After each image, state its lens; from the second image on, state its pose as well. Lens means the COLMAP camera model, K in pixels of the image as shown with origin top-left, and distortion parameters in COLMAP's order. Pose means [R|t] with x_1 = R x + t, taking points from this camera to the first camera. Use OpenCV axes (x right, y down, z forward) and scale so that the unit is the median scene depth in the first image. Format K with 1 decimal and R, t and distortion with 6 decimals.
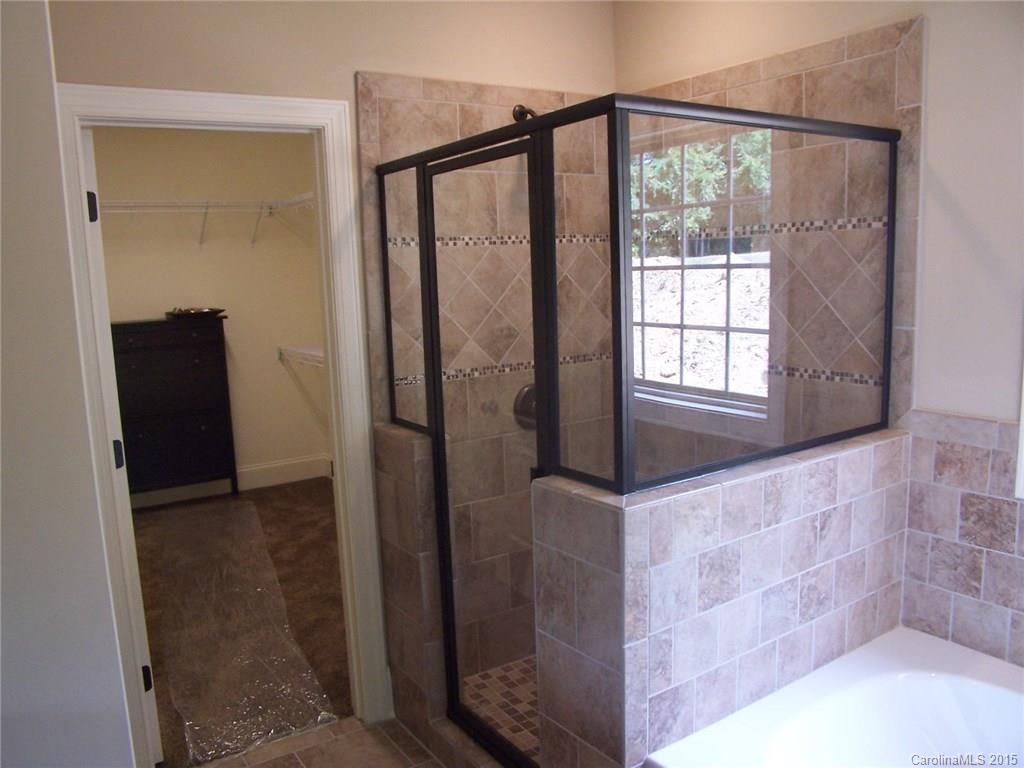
lens RADIAL K [[801.4, 0, 511.4], [0, 801.4, 389.6], [0, 0, 1]] dist [-0.110968, 0.038633]
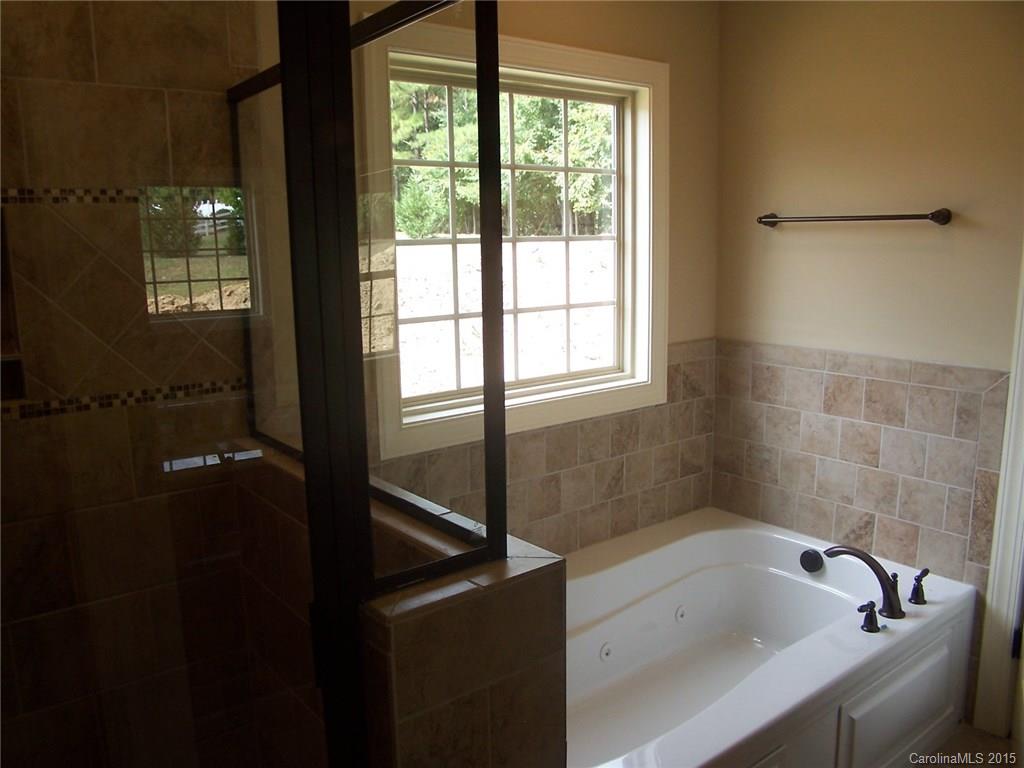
lens RADIAL K [[801.4, 0, 511.0], [0, 801.4, 379.8], [0, 0, 1]] dist [-0.110968, 0.038633]
pose [[-0.075704, -0.134981, 0.987952, -0.378682], [0.167547, 0.974986, 0.146048, -0.086560], [-0.982953, 0.176585, -0.051195, 0.713184]]
